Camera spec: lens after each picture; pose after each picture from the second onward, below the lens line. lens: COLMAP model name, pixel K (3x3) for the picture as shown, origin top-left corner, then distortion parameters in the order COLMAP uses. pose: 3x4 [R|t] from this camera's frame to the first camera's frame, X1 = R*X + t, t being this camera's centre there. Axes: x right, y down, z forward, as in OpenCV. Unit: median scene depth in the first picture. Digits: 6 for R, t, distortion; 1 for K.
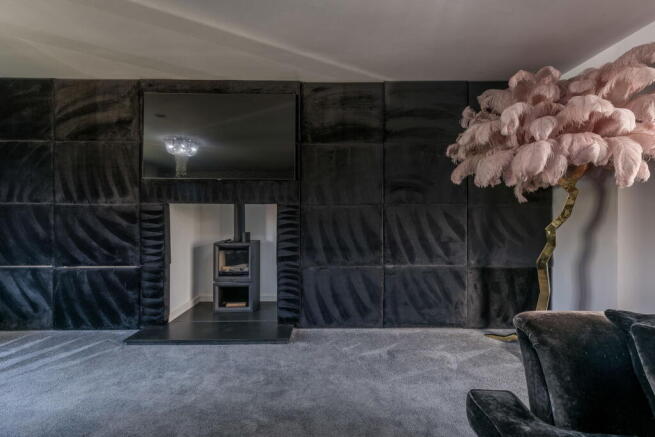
lens RADIAL K [[255.0, 0, 328.0], [0, 255.0, 213.7], [0, 0, 1]] dist [0.002424, 0.000197]
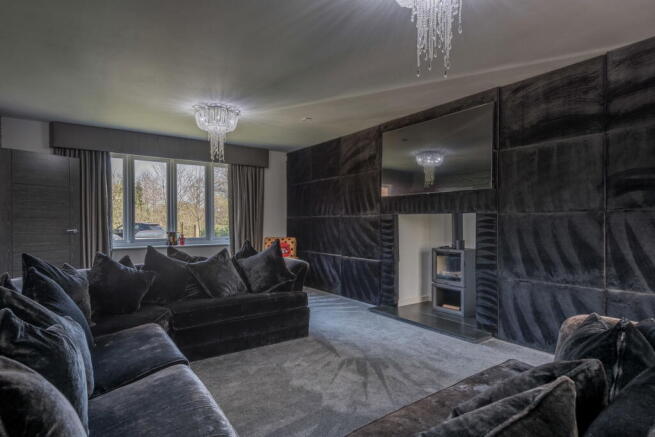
lens RADIAL K [[357.1, 0, 317.7], [0, 357.1, 227.9], [0, 0, 1]] dist [0.014958, -0.000096]
pose [[0.566556, 0.012029, -0.823935, 0.637843], [0.000065, 0.999893, 0.014642, 0.001448], [0.824023, -0.008349, 0.566495, -0.356392]]
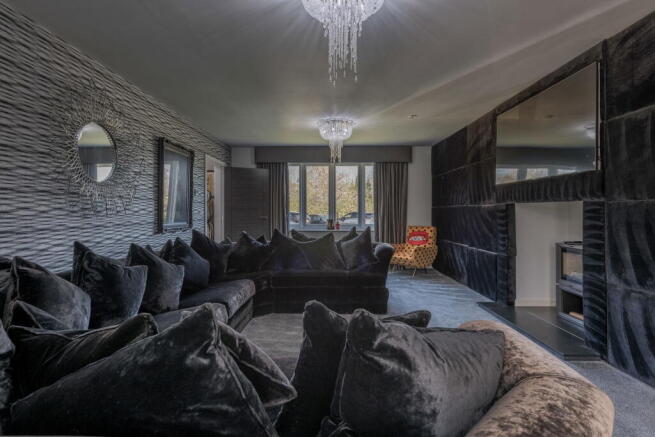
lens RADIAL K [[327.6, 0, 323.6], [0, 327.6, 212.4], [0, 0, 1]] dist [0.003097, -0.000559]
pose [[-0.038157, 0.001067, -0.999271, 0.910689], [-0.002608, 0.999996, 0.001168, 0.001192], [0.999268, 0.002650, -0.038154, 0.191869]]
